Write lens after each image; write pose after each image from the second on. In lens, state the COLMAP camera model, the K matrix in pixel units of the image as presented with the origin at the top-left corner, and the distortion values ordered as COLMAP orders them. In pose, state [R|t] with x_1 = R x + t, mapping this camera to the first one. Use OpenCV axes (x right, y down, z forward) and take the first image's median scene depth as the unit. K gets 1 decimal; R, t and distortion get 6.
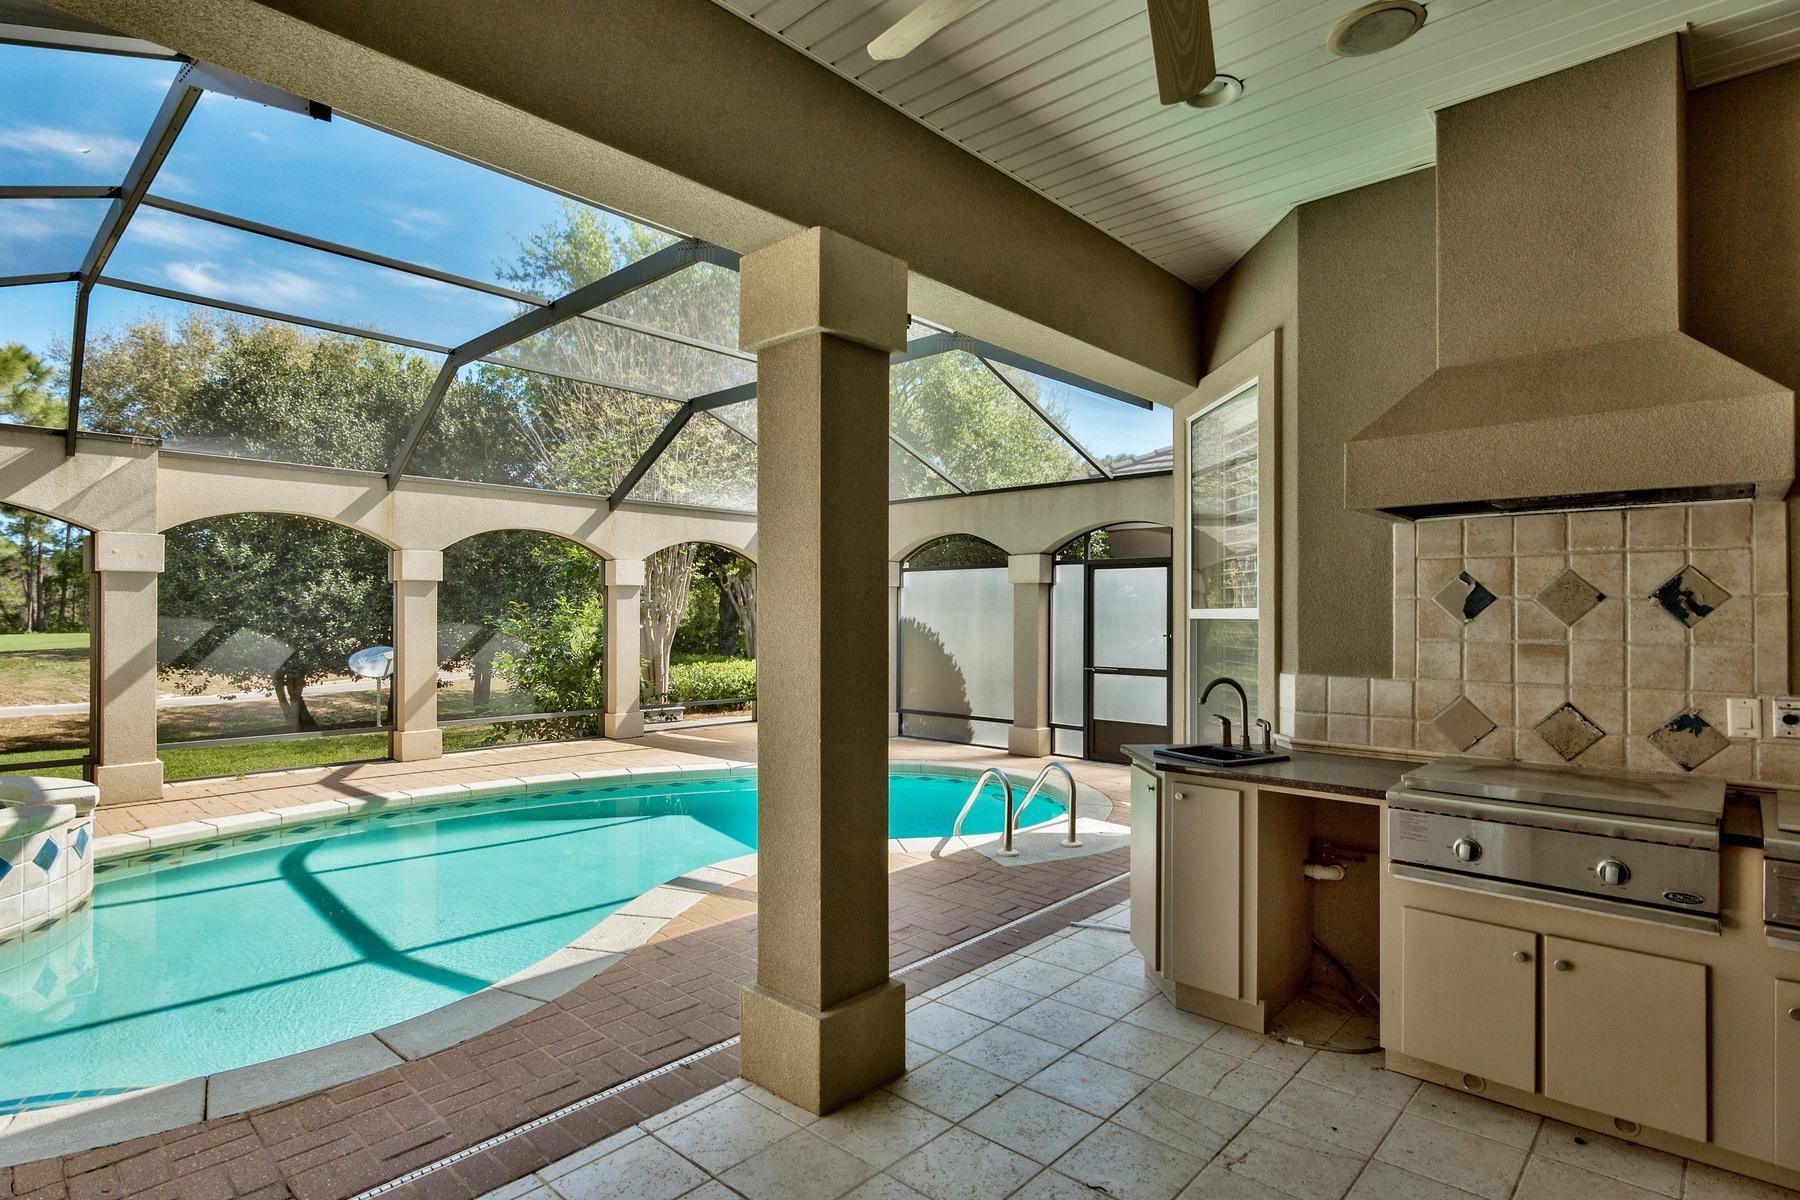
lens RADIAL K [[901.4, 0, 900.0], [0, 901.4, 600.0], [0, 0, 1]] dist [-0.001538, -0.000318]
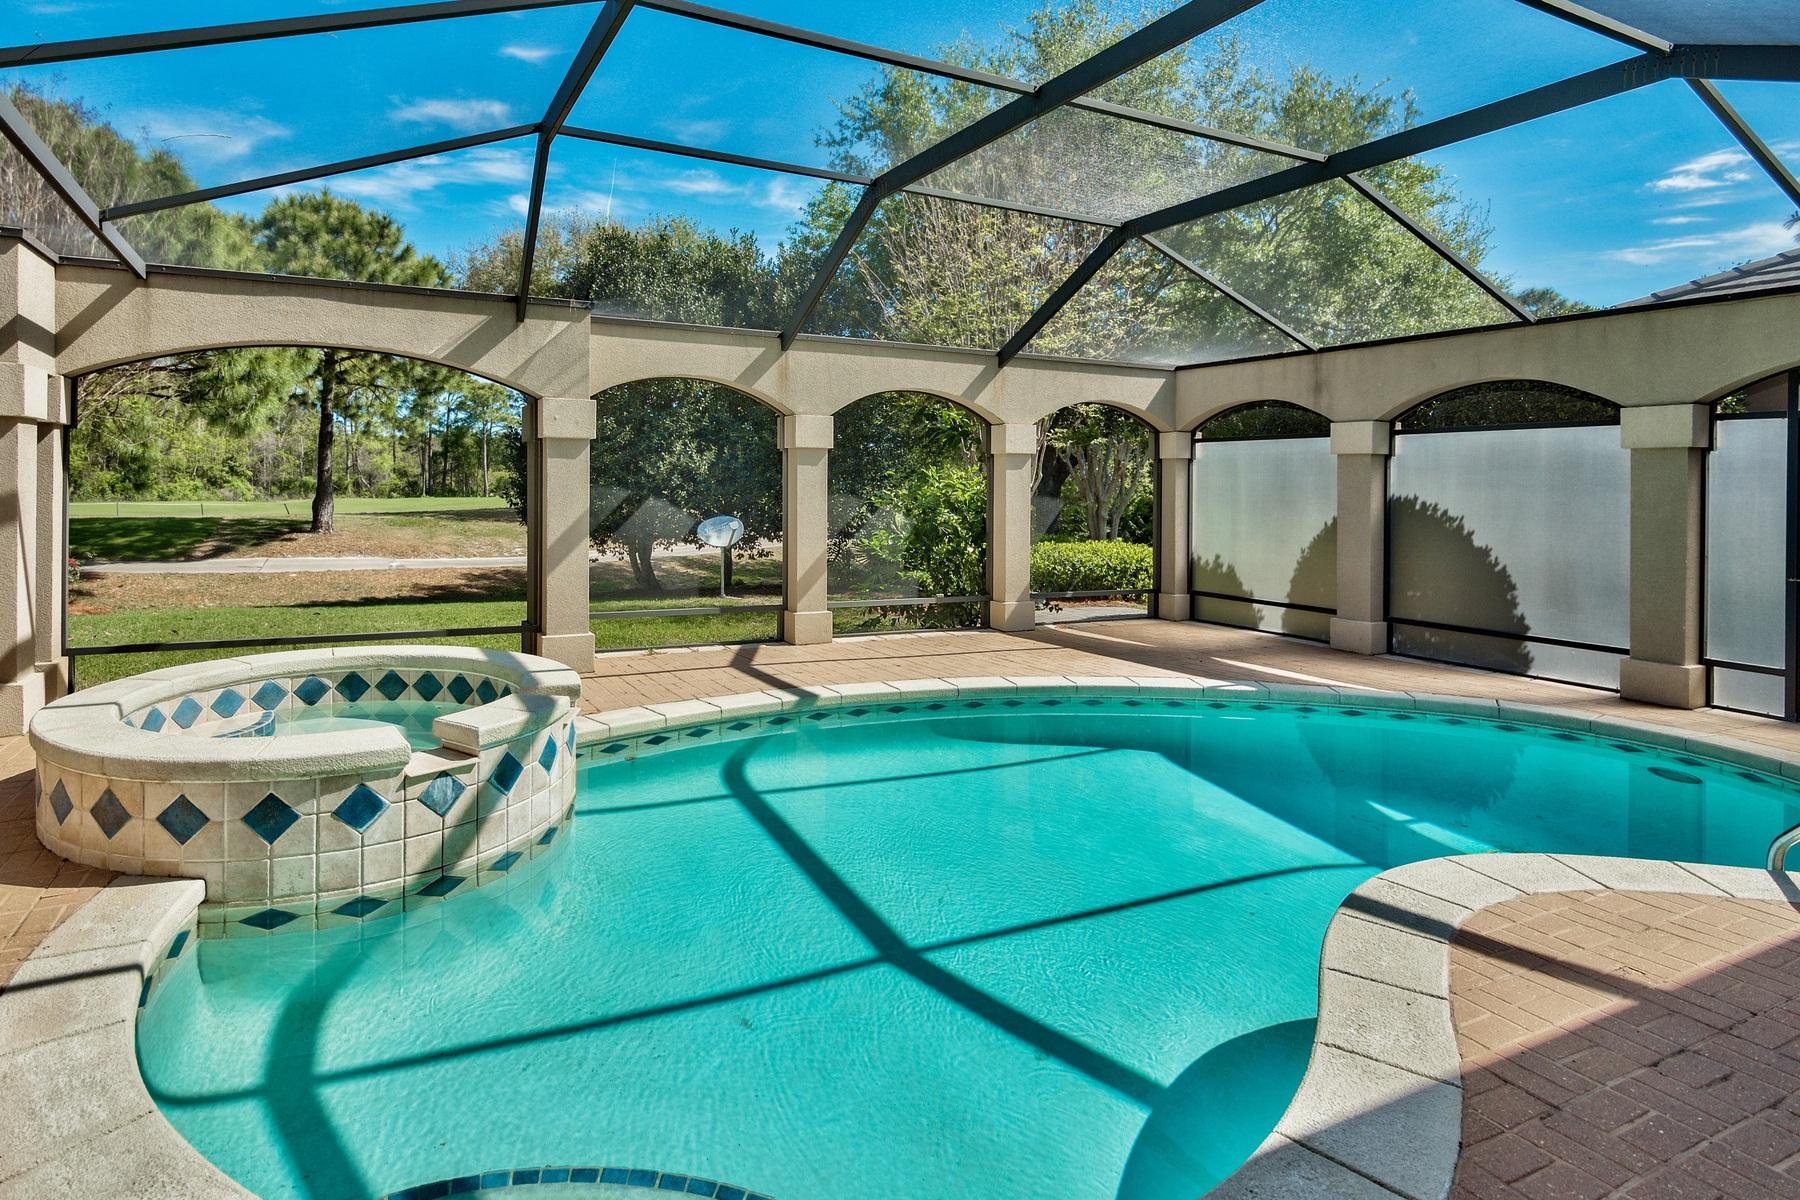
lens RADIAL K [[914.6, 0, 811.7], [0, 914.6, 480.7], [0, 0, 1]] dist [-0.001534, -0.000358]
pose [[0.933482, 0.008397, -0.358527, -0.186901], [-0.005510, 0.999944, 0.009075, 0.002984], [0.358583, -0.006496, 0.933475, 0.123983]]
